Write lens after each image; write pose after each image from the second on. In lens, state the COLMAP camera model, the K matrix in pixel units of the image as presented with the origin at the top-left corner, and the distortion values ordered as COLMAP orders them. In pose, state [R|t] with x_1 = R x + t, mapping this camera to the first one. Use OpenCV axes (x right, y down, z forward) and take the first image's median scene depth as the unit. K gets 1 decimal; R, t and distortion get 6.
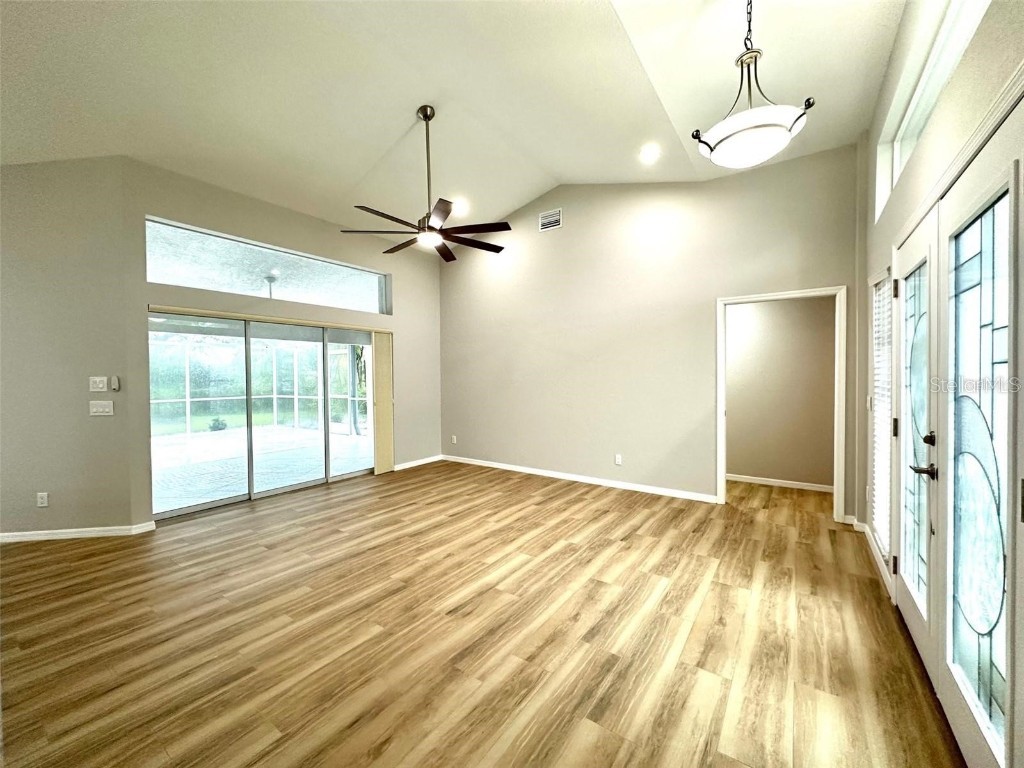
lens RADIAL K [[405.7, 0, 511.6], [0, 405.7, 382.1], [0, 0, 1]] dist [-0.001618, -0.000035]
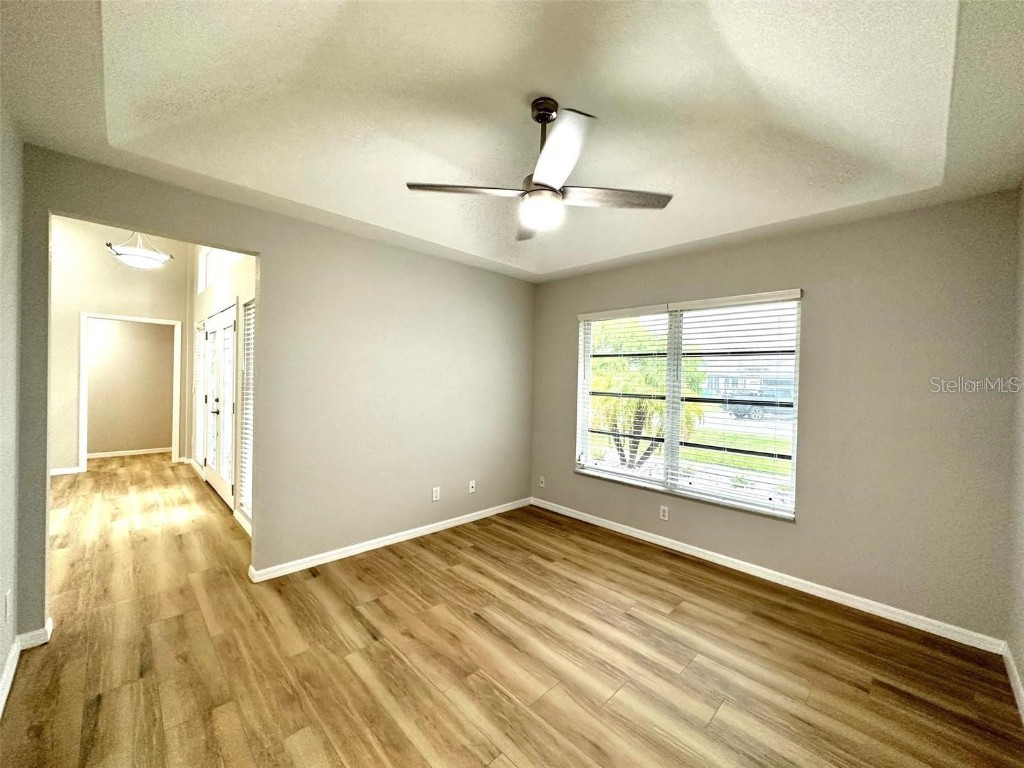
lens RADIAL K [[405.7, 0, 511.6], [0, 405.7, 382.1], [0, 0, 1]] dist [-0.001618, -0.000035]
pose [[0.175605, 0.001290, 0.984460, -0.659895], [-0.008562, 0.999963, 0.000217, 0.004449], [-0.984423, -0.008467, 0.175610, -0.726048]]
